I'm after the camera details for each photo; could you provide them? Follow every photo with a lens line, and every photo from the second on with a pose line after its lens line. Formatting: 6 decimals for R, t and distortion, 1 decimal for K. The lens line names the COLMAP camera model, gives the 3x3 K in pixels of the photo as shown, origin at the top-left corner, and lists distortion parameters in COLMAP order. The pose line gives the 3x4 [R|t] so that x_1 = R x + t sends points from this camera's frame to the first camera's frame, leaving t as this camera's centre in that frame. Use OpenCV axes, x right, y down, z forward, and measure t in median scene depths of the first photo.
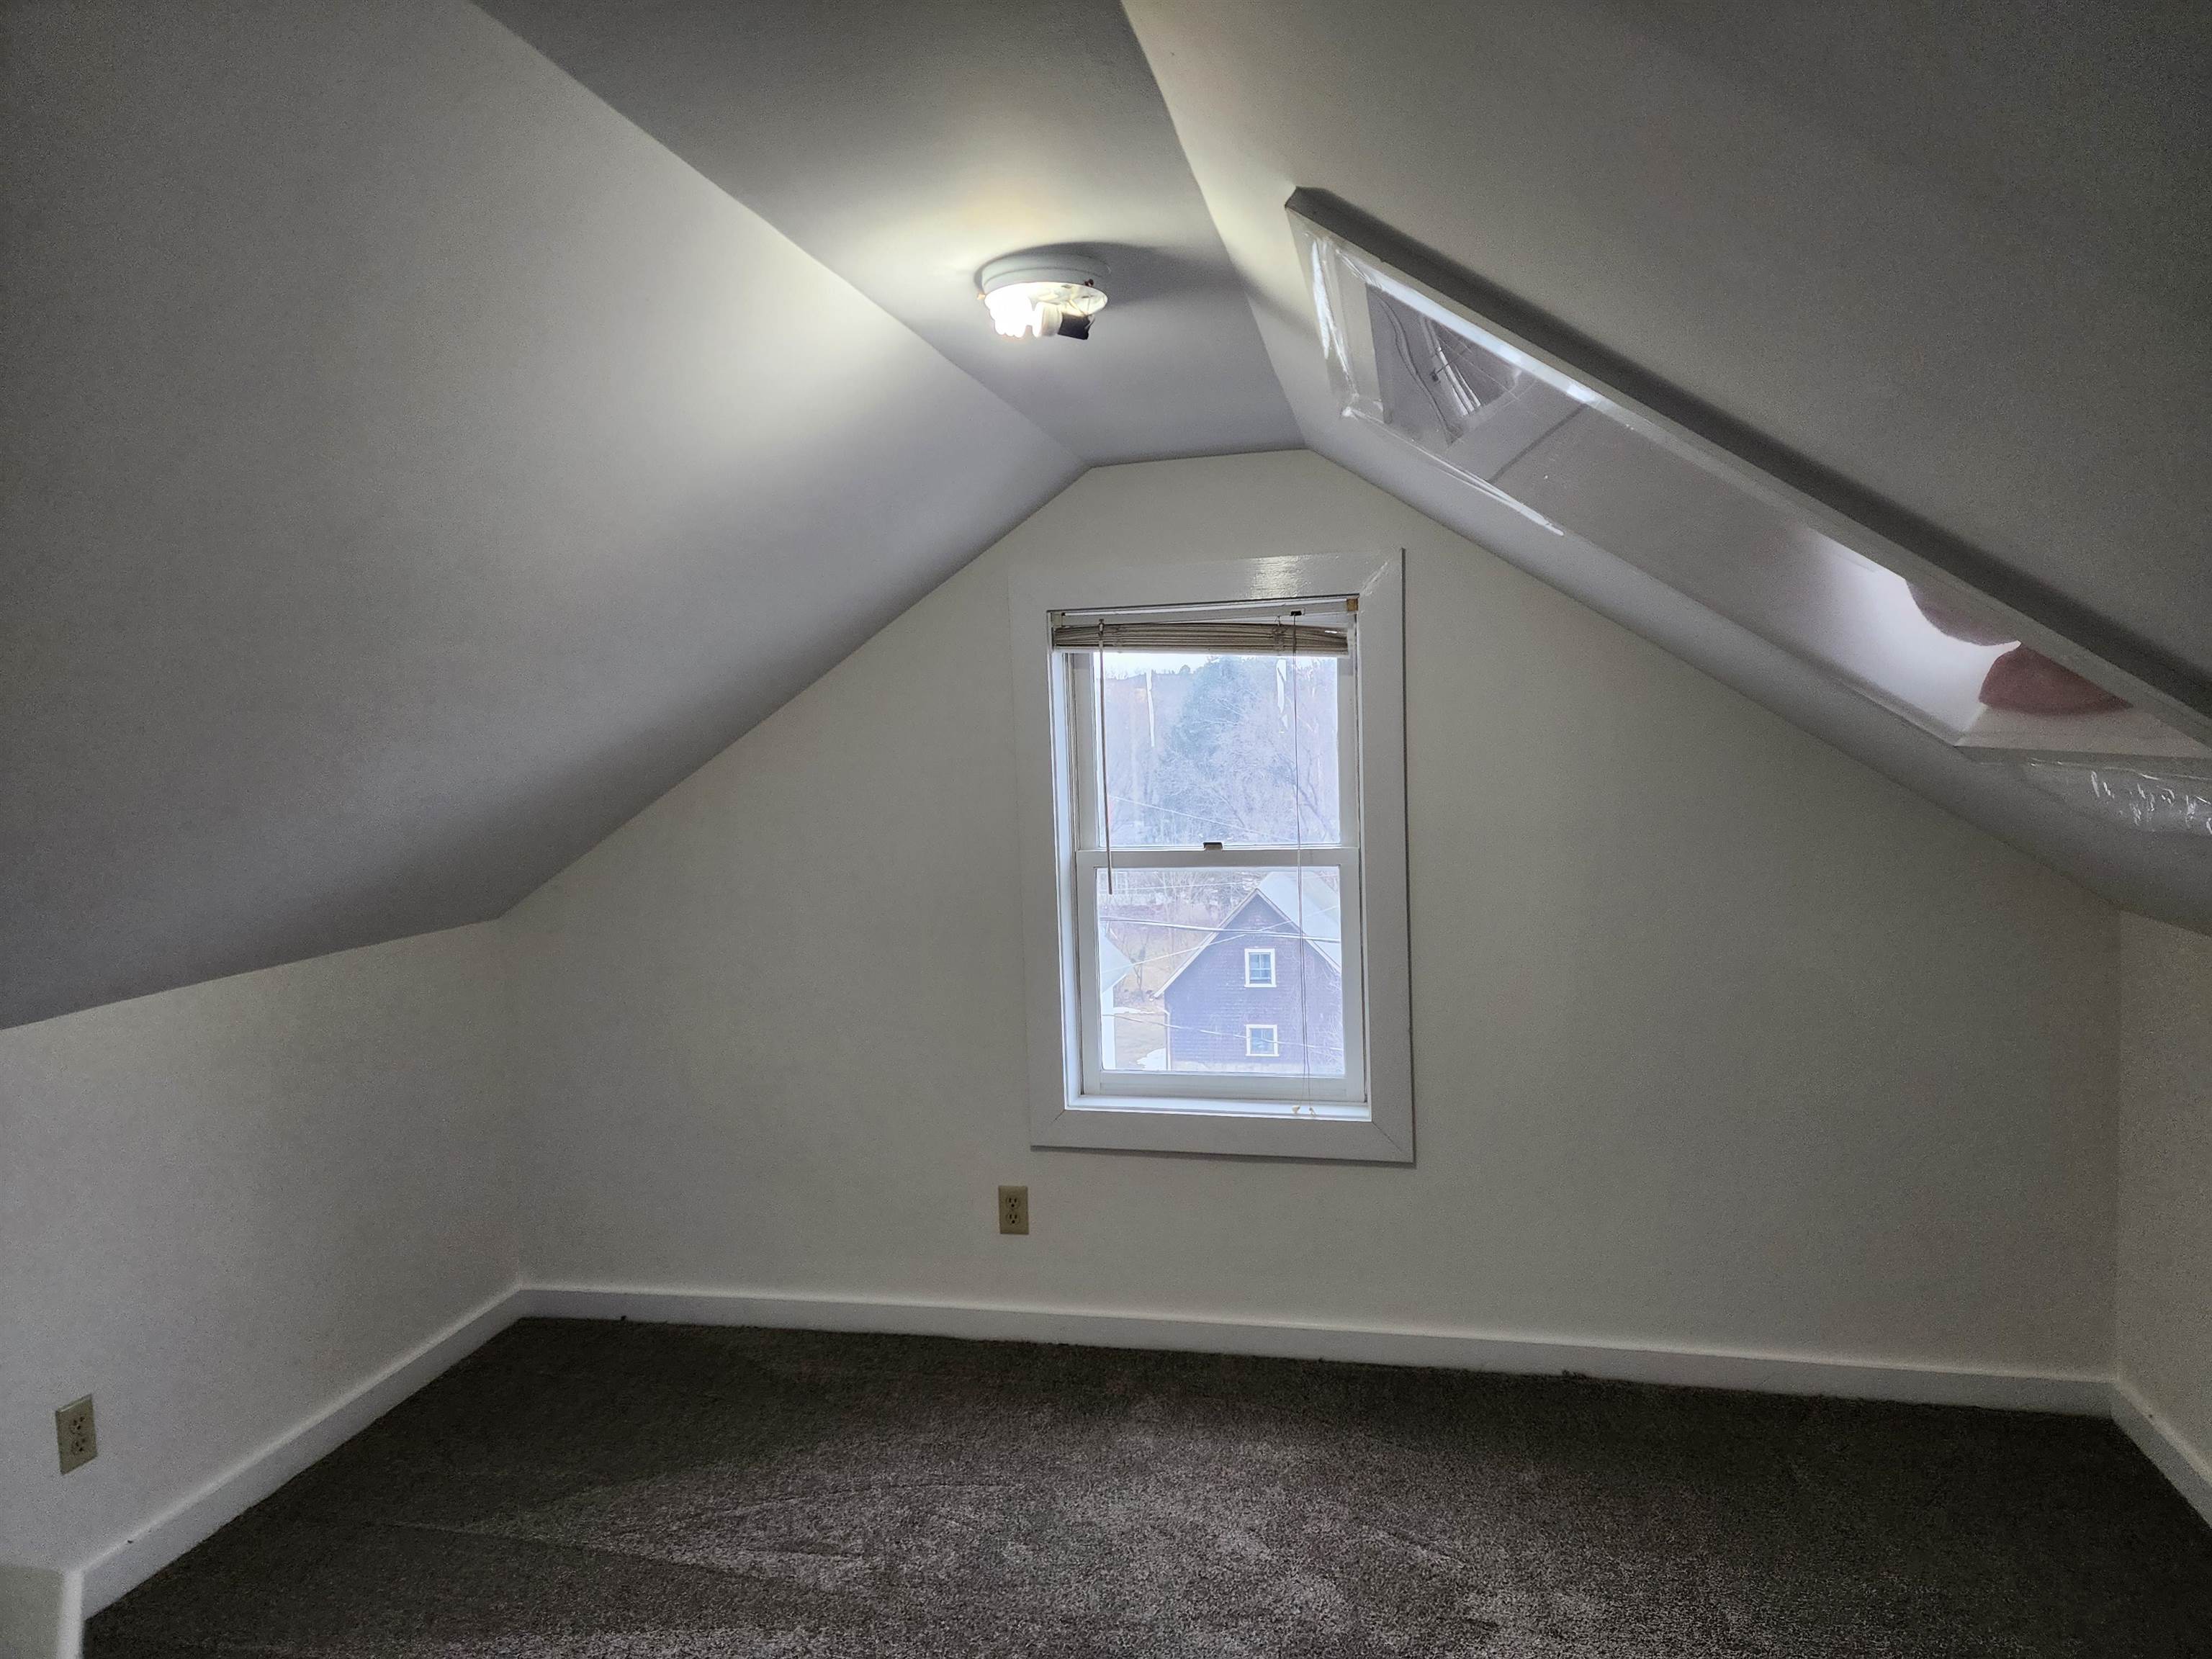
lens RADIAL K [[1487.4, 0, 1128.7], [0, 1487.4, 874.0], [0, 0, 1]] dist [0.074806, -0.066659]
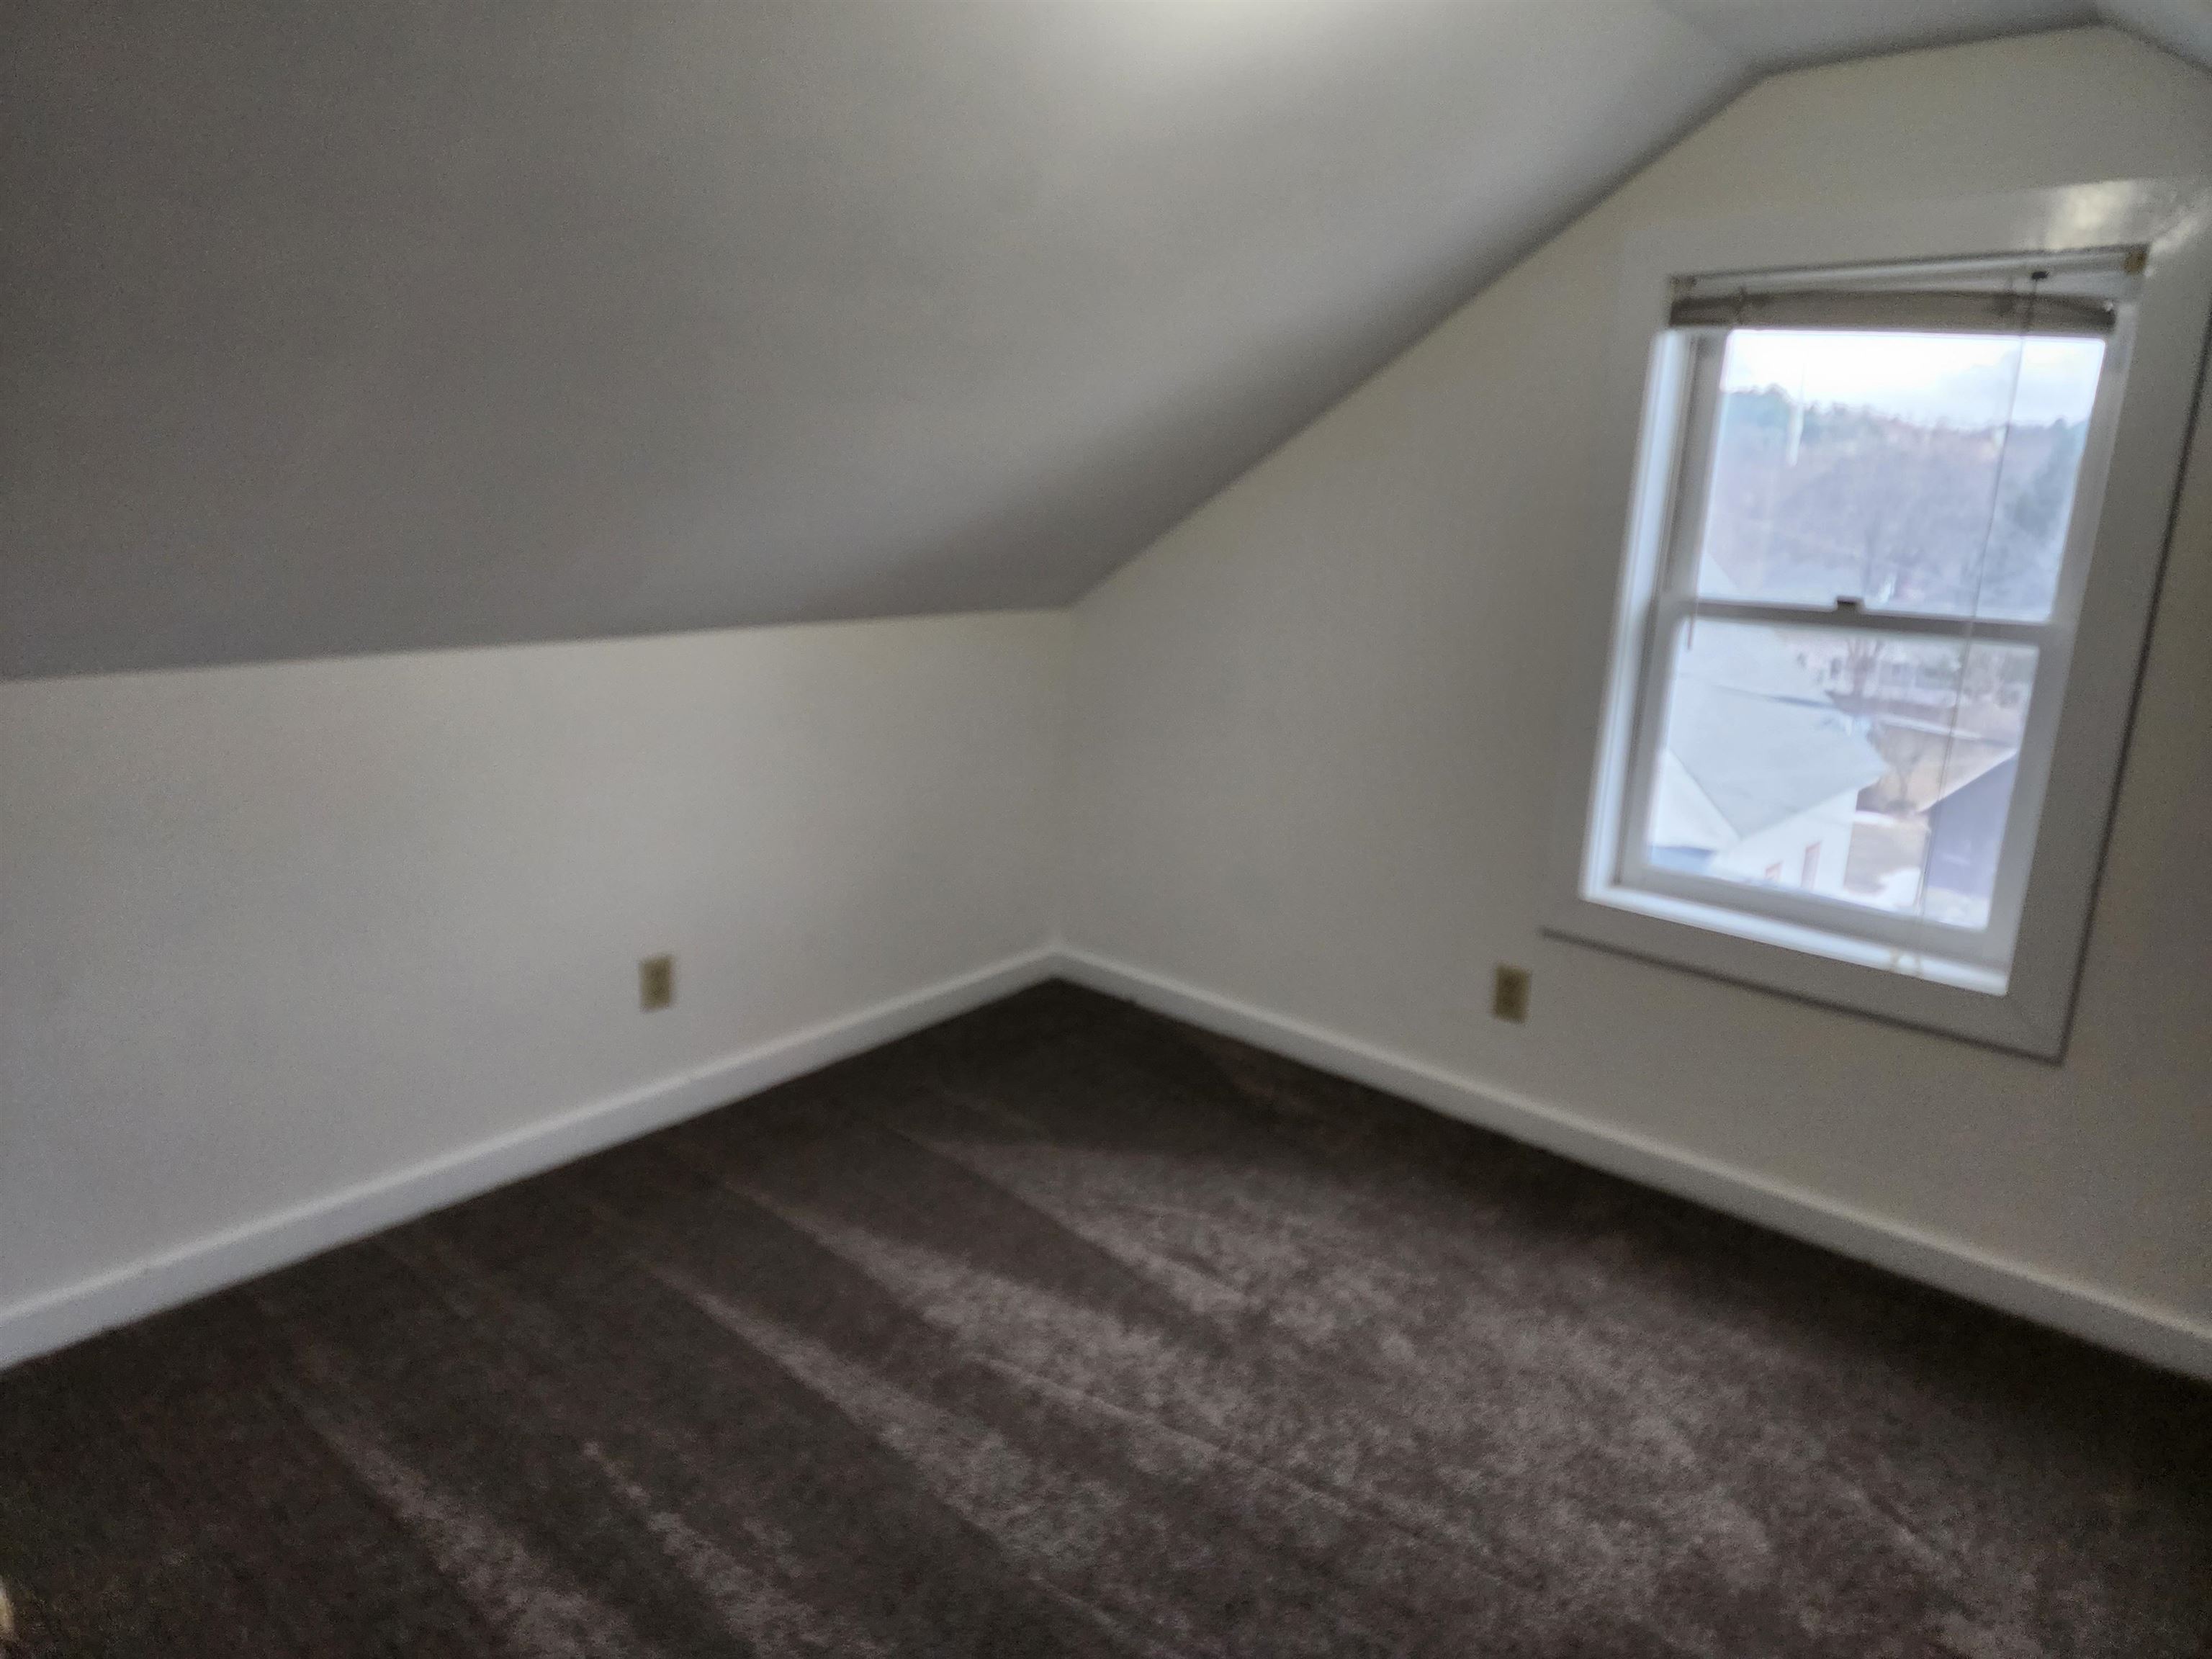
lens RADIAL K [[1407.2, 0, 1103.9], [0, 1407.2, 849.6], [0, 0, 1]] dist [0.071350, -0.060969]
pose [[0.856234, 0.189444, -0.480597, 0.117550], [-0.112260, 0.976334, 0.184853, 0.013965], [0.504243, -0.104325, 0.857237, 0.179280]]
